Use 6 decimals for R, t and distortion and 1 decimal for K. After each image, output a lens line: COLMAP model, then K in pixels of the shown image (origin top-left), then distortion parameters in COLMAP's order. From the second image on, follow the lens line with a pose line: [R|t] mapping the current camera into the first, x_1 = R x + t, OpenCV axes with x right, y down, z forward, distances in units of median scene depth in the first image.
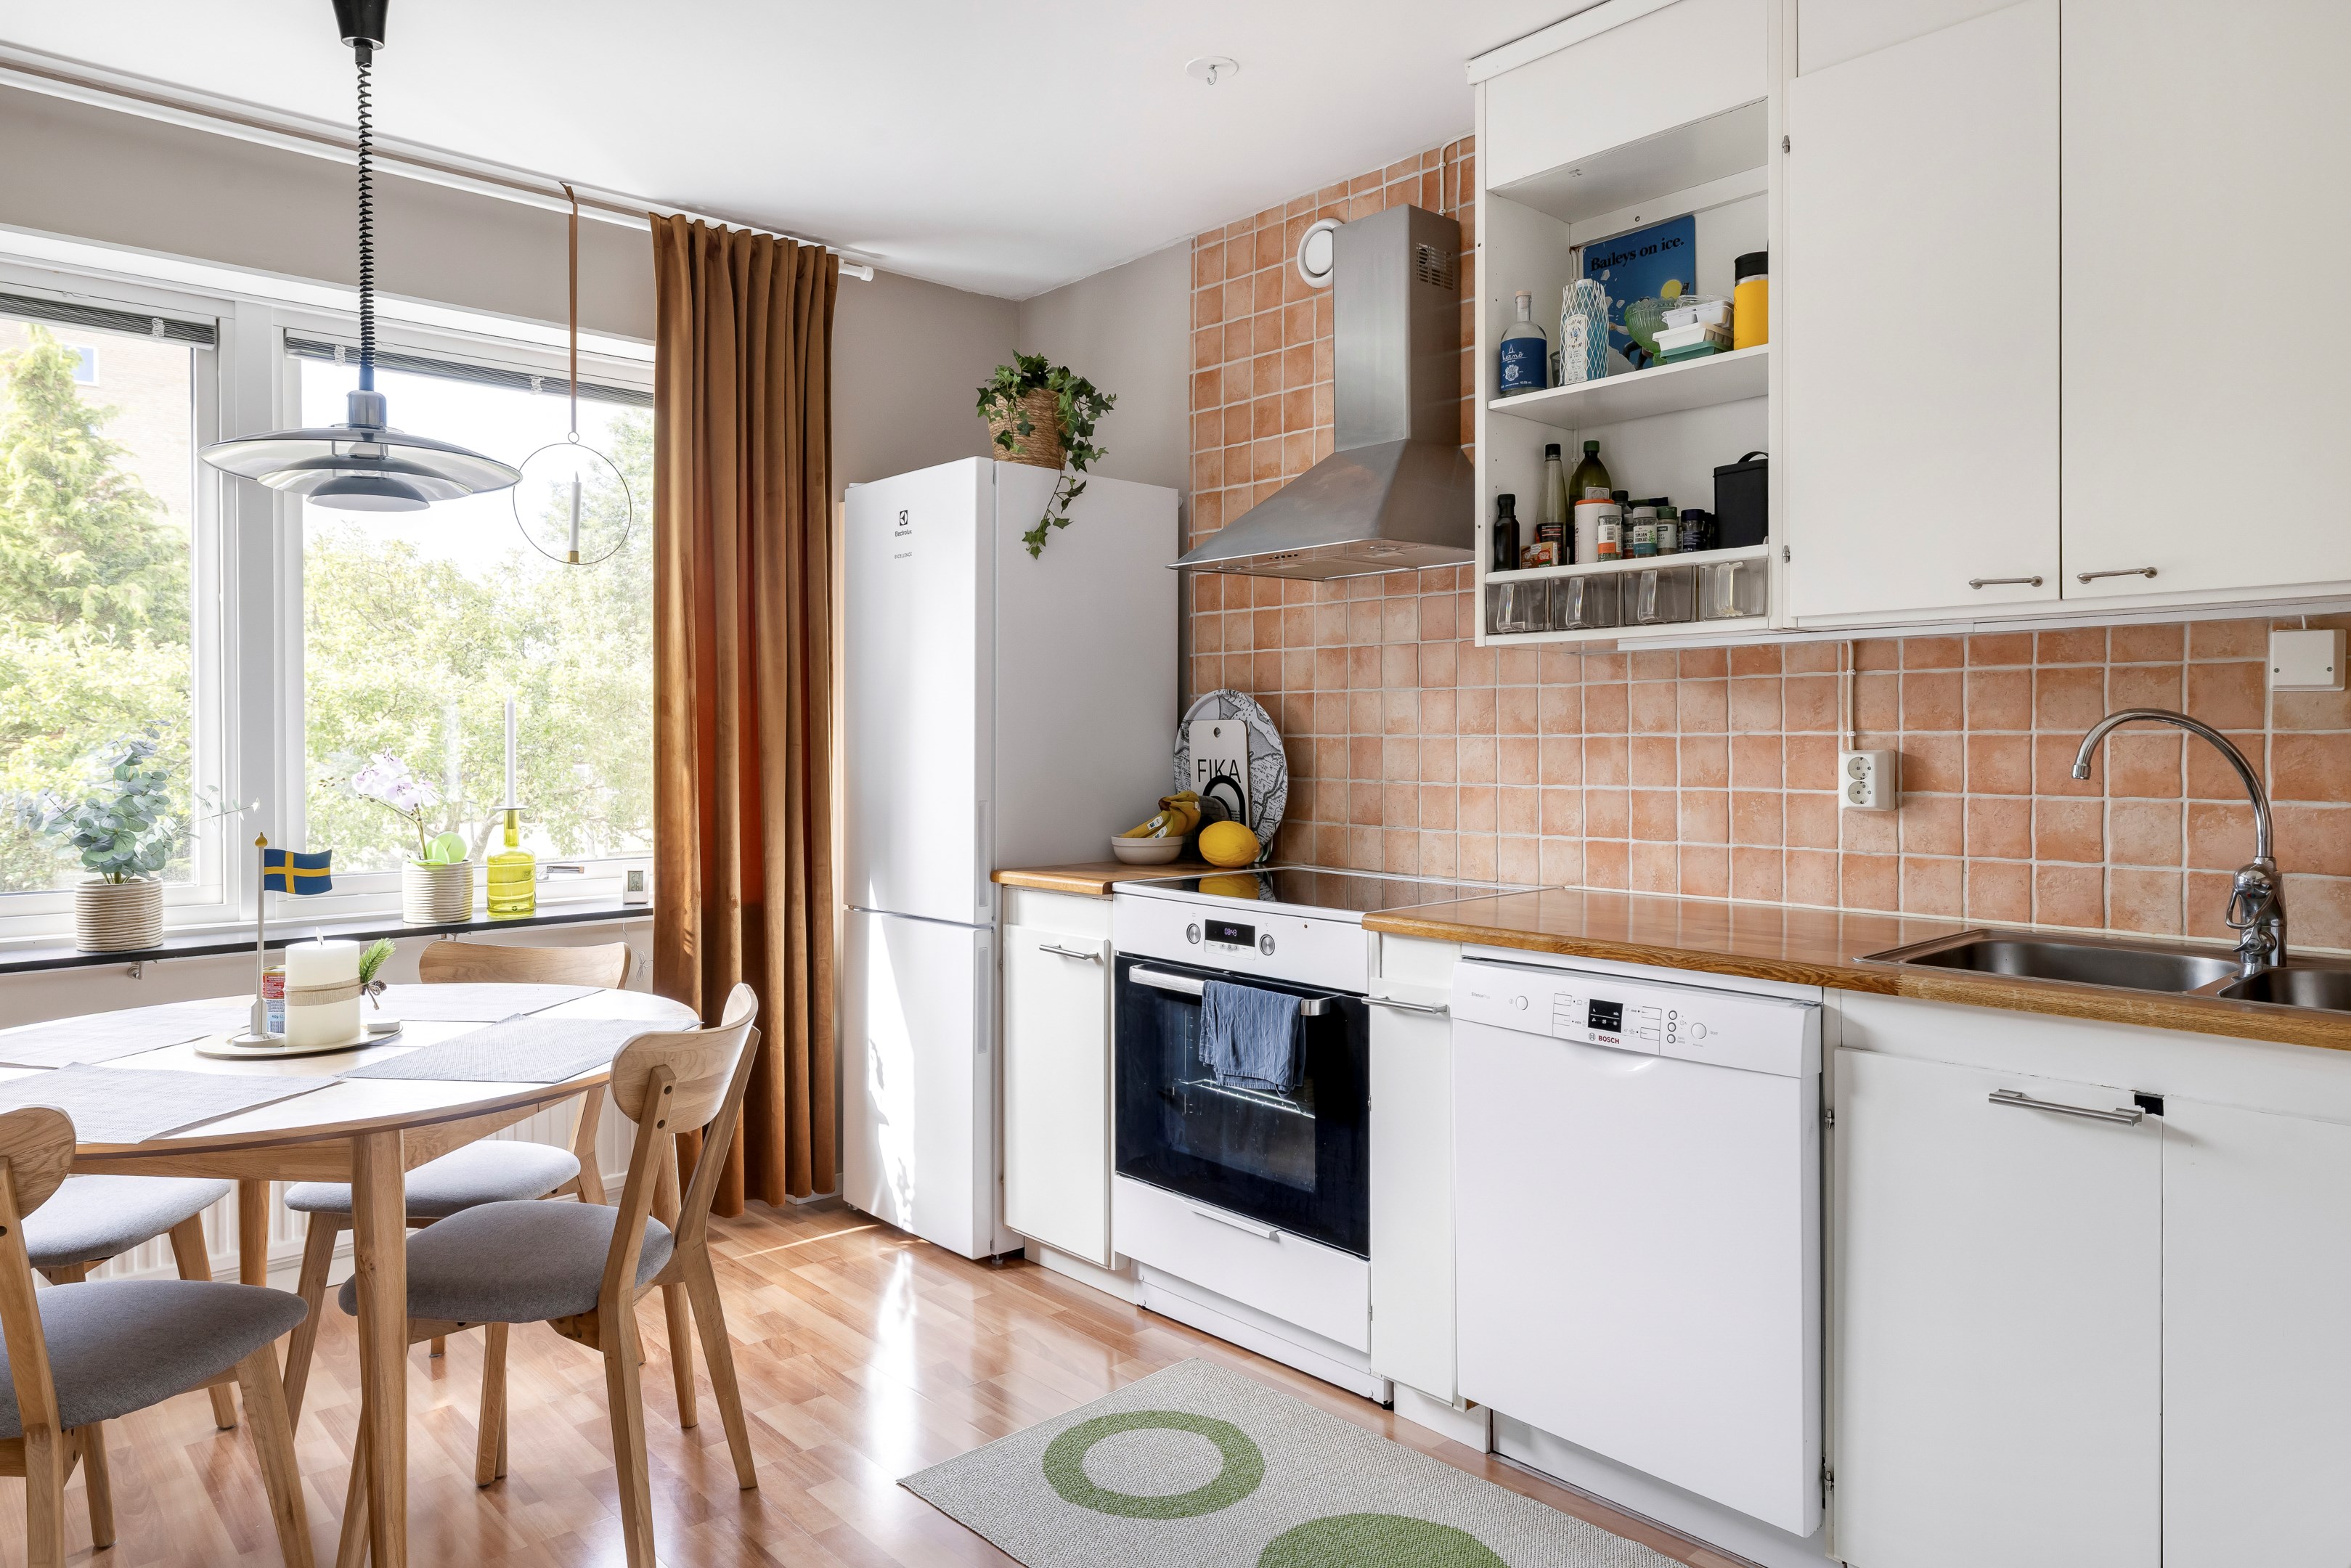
lens RADIAL K [[1487.1, 0, 1181.2], [0, 1487.1, 754.5], [0, 0, 1]] dist [-0.008420, 0.001014]
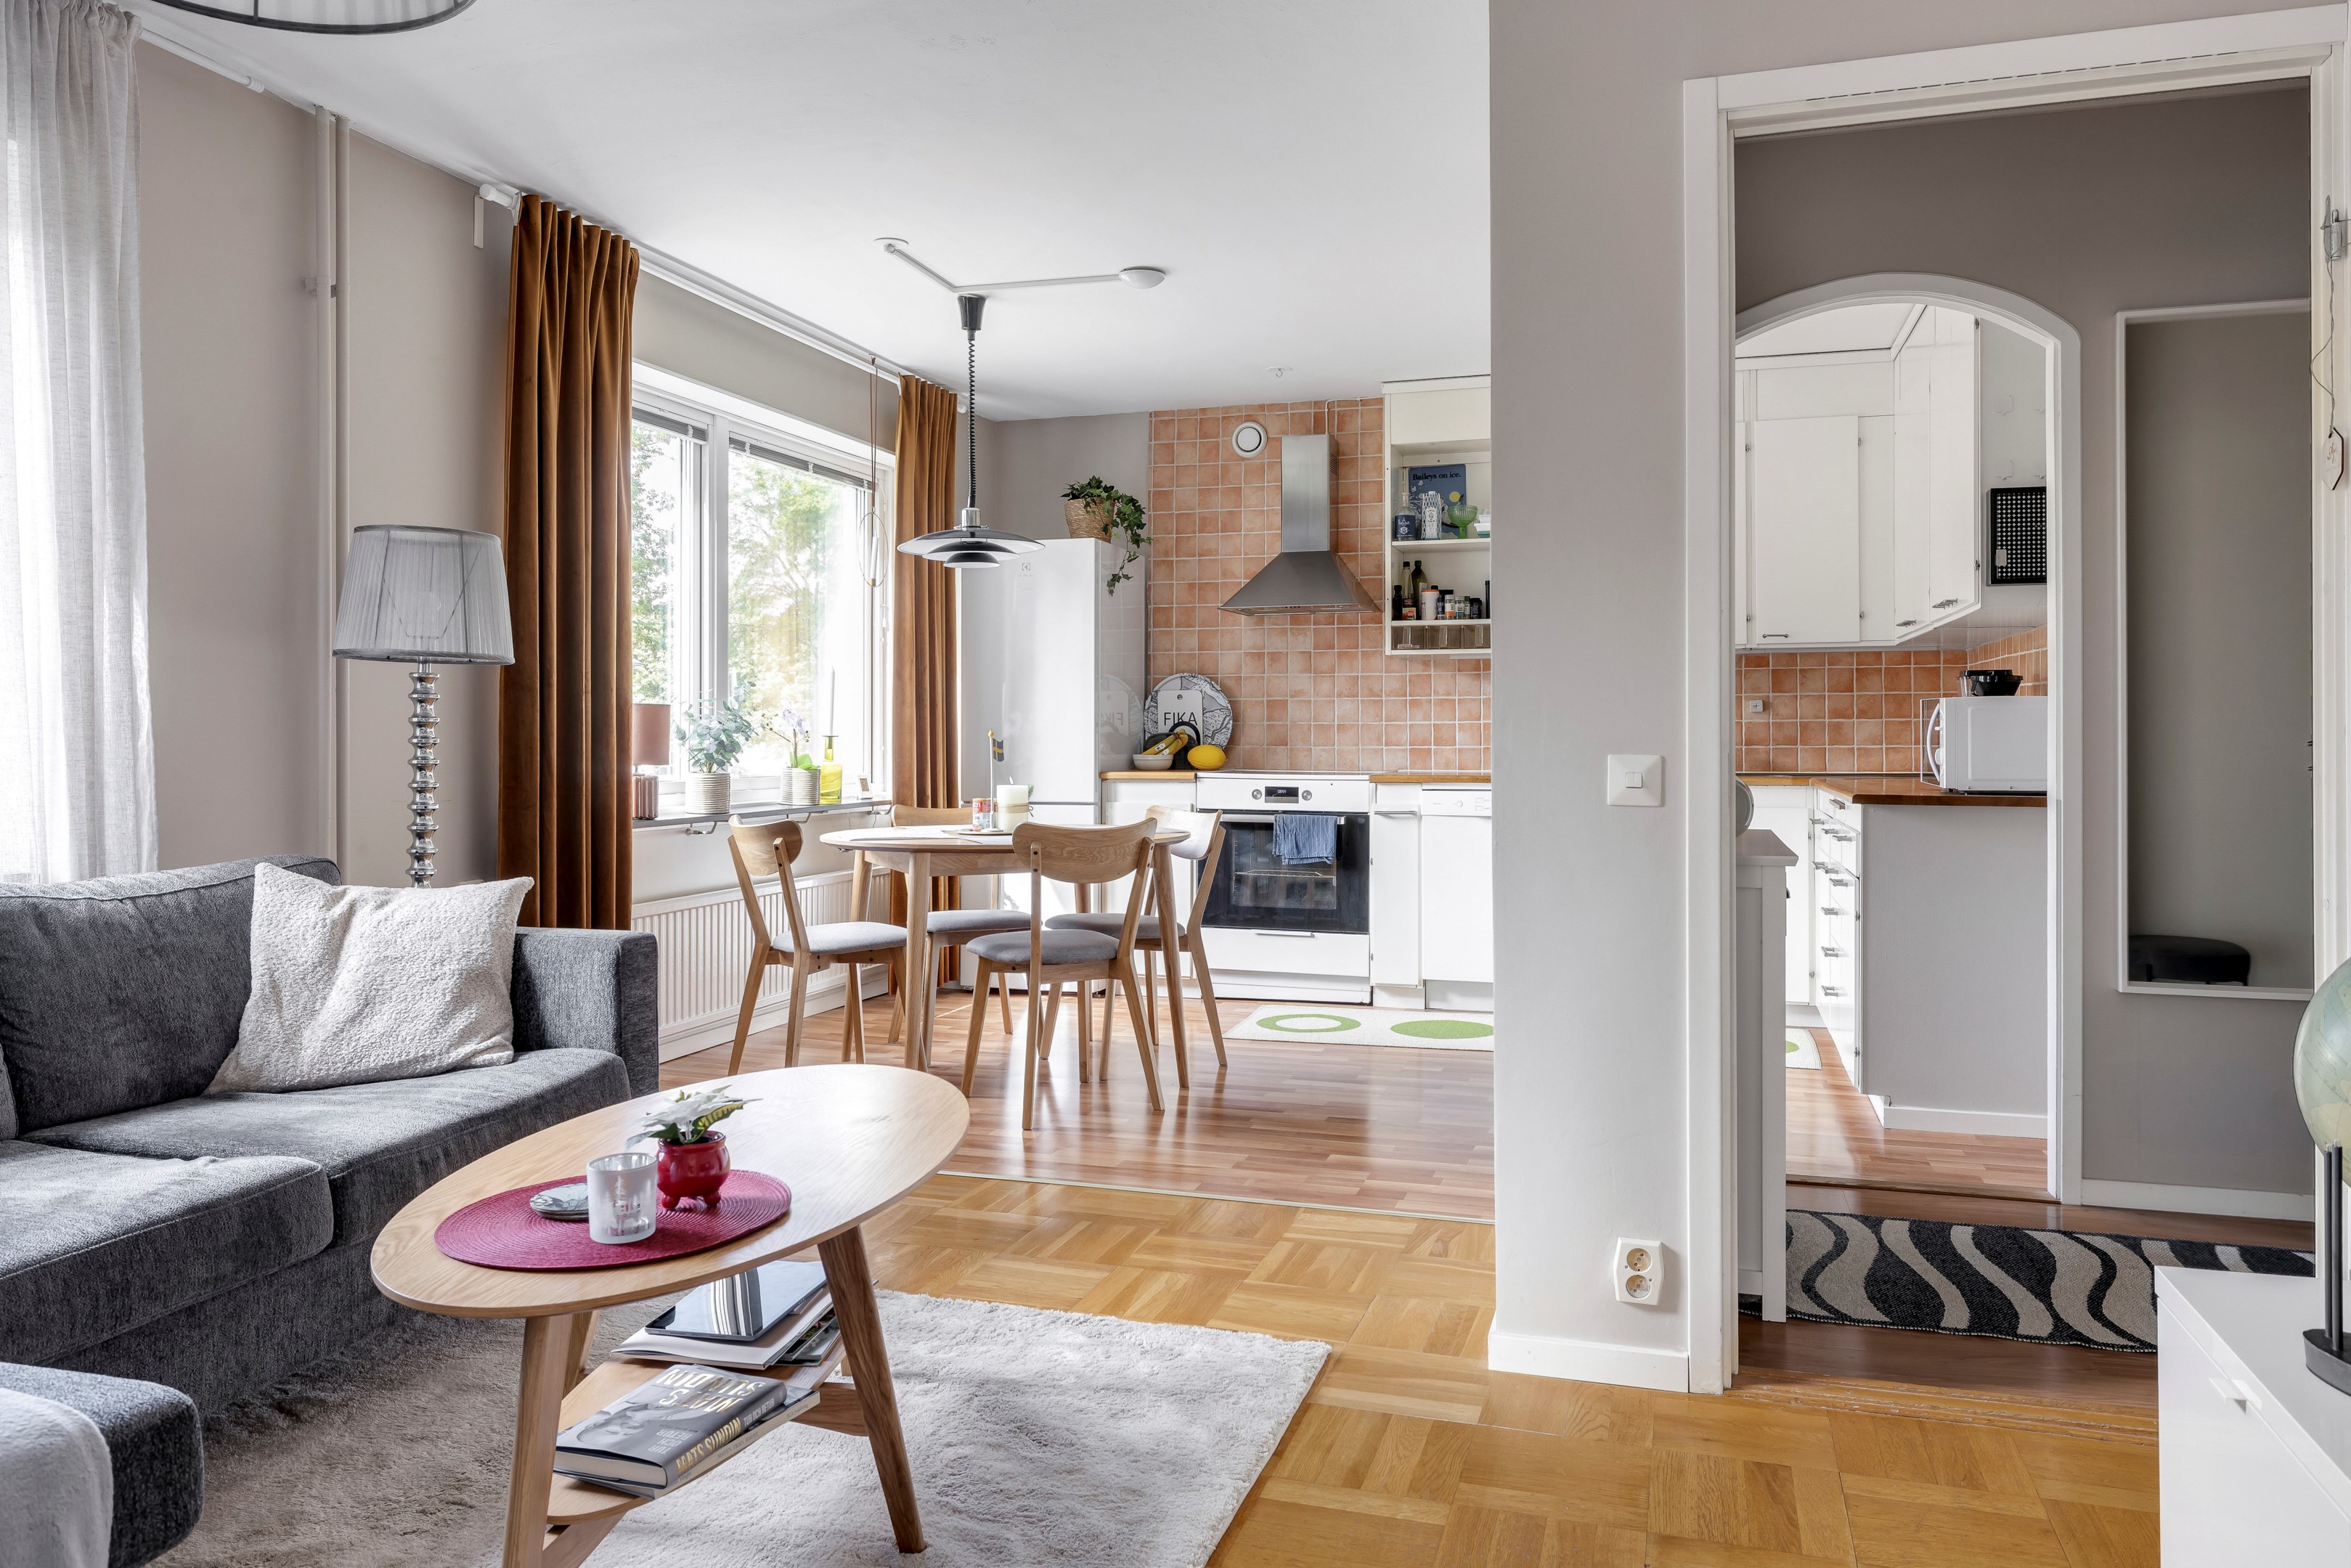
lens RADIAL K [[1590.1, 0, 1193.6], [0, 1590.1, 739.4], [0, 0, 1]] dist [-0.005608, 0.007286]
pose [[0.859748, 0.001865, 0.510716, -0.999567], [0.003897, 0.999940, -0.010211, 0.059059], [-0.510704, 0.010770, 0.859689, -0.685141]]
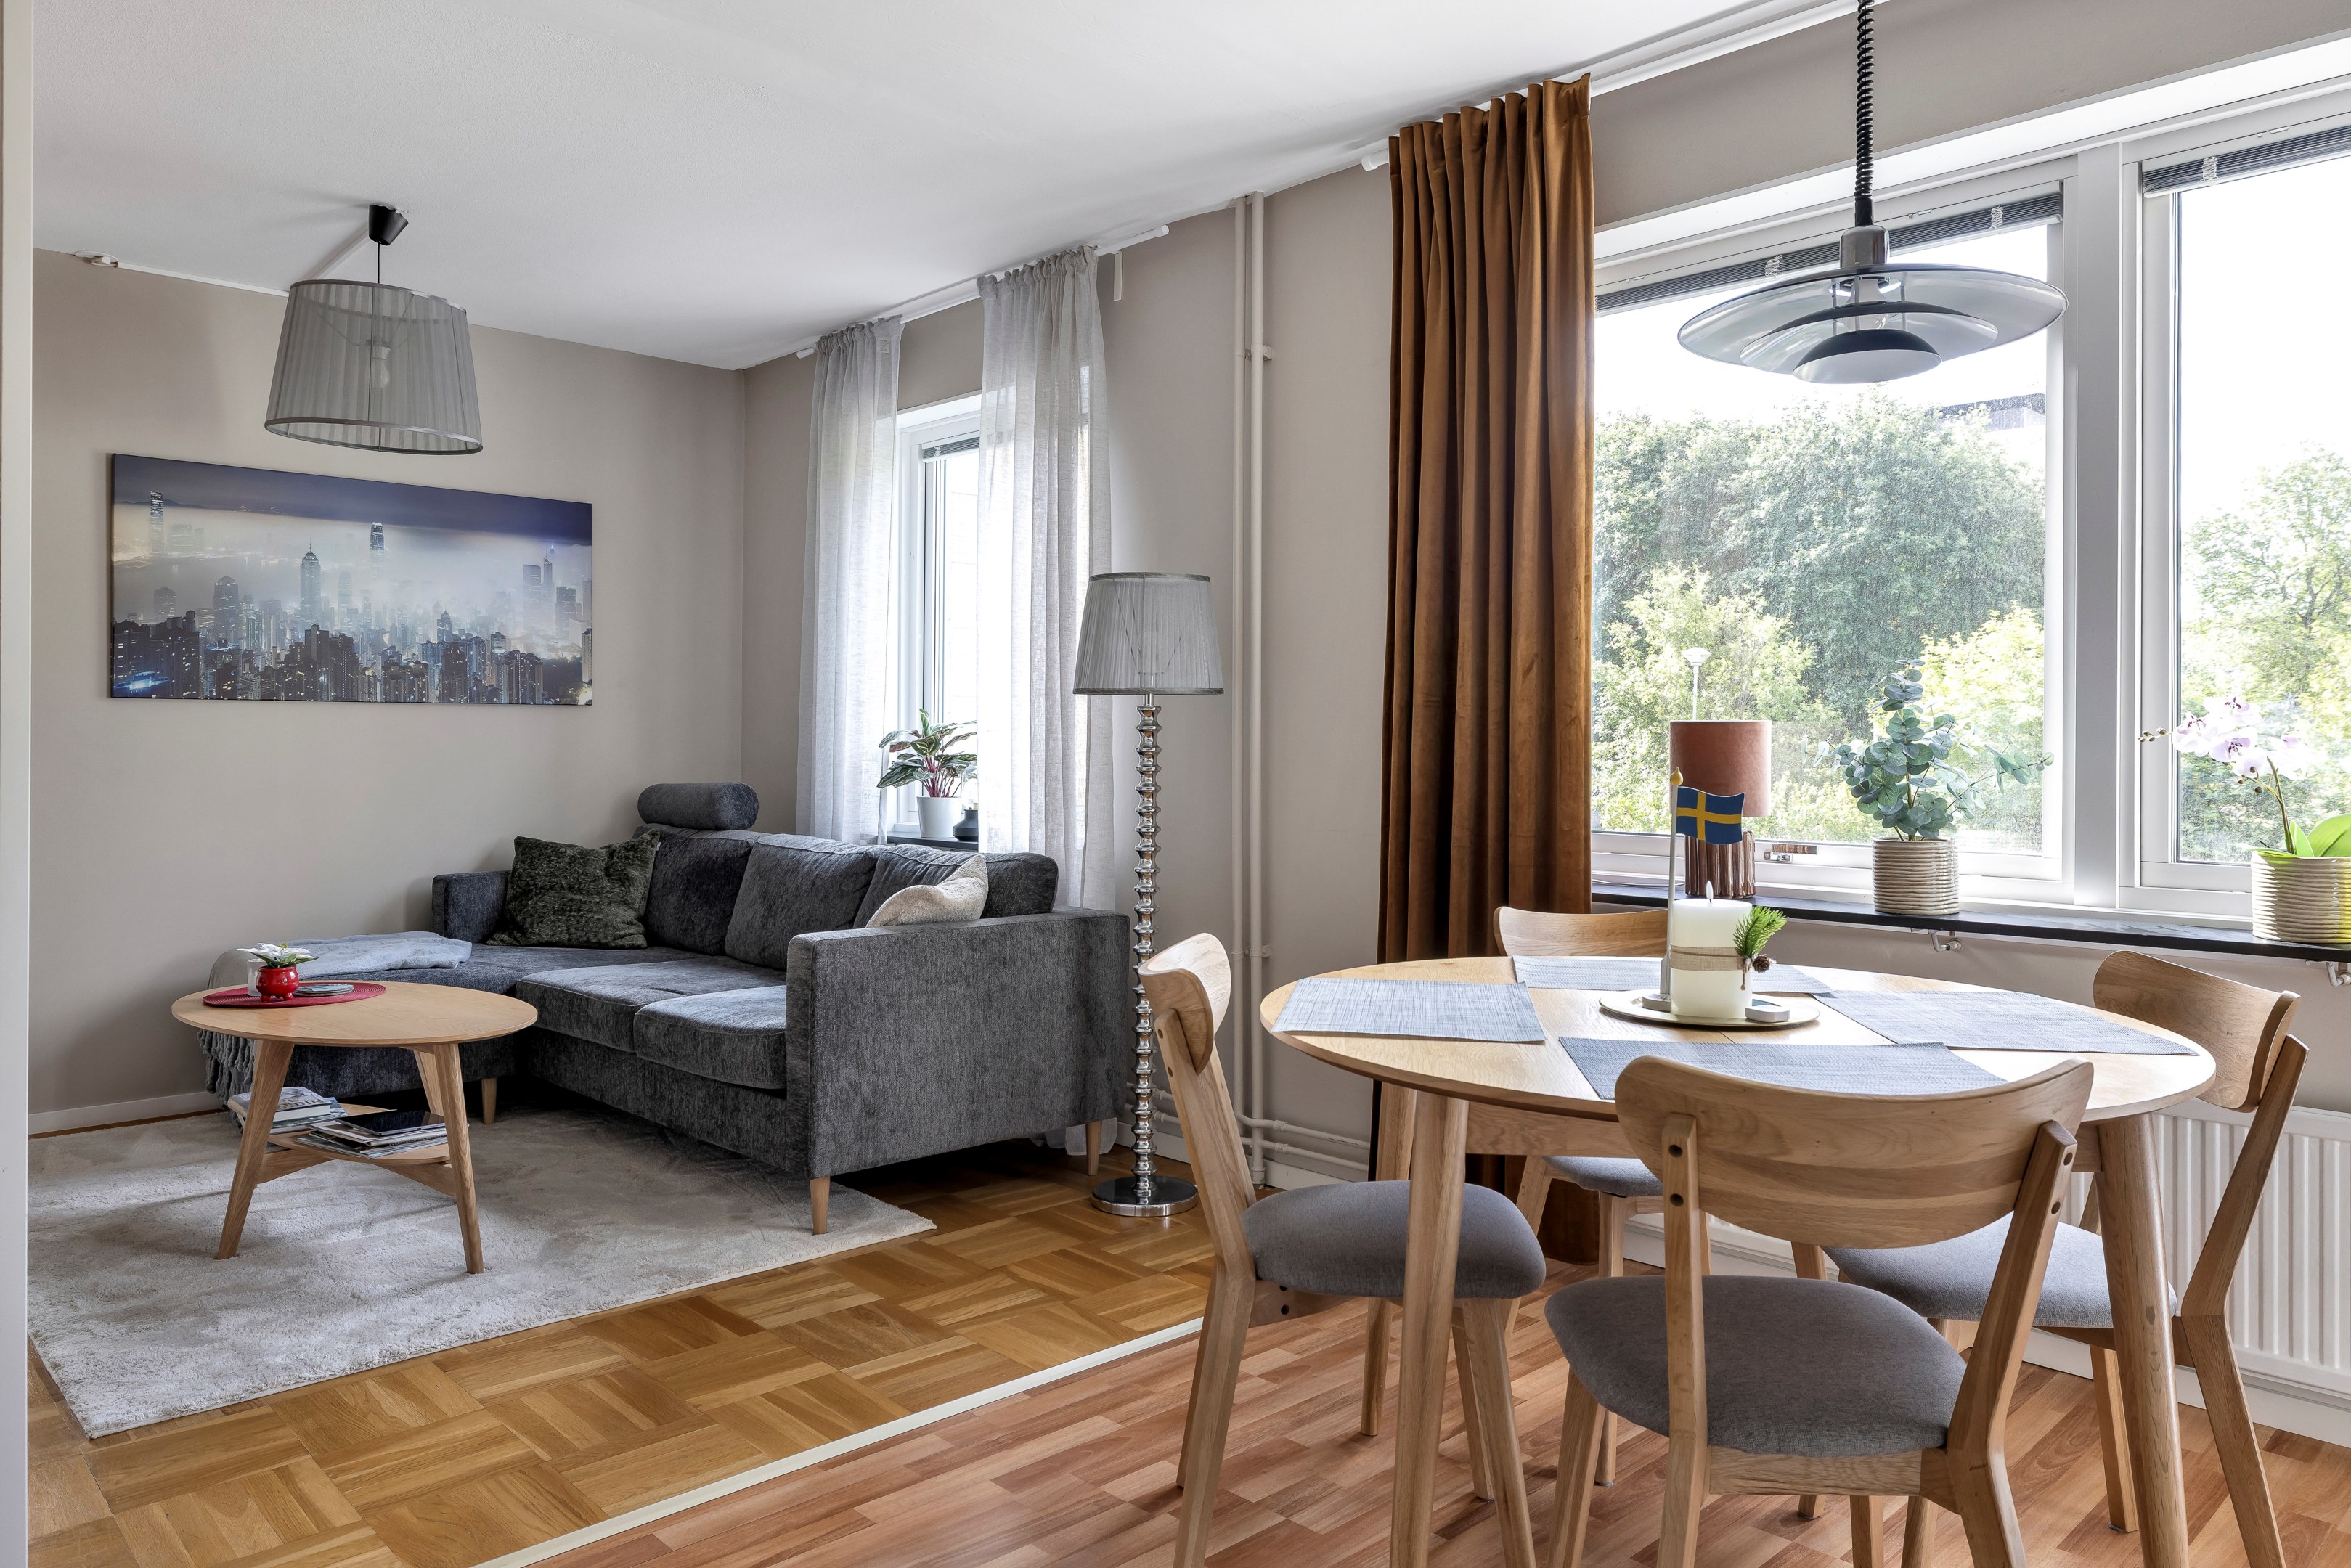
lens RADIAL K [[1590.1, 0, 1193.6], [0, 1590.1, 739.4], [0, 0, 1]] dist [-0.005608, 0.007286]
pose [[0.028101, 0.000925, -0.999605, 0.217539], [-0.015361, 0.999882, 0.000494, 0.025975], [0.999487, 0.015341, 0.028112, 0.454268]]
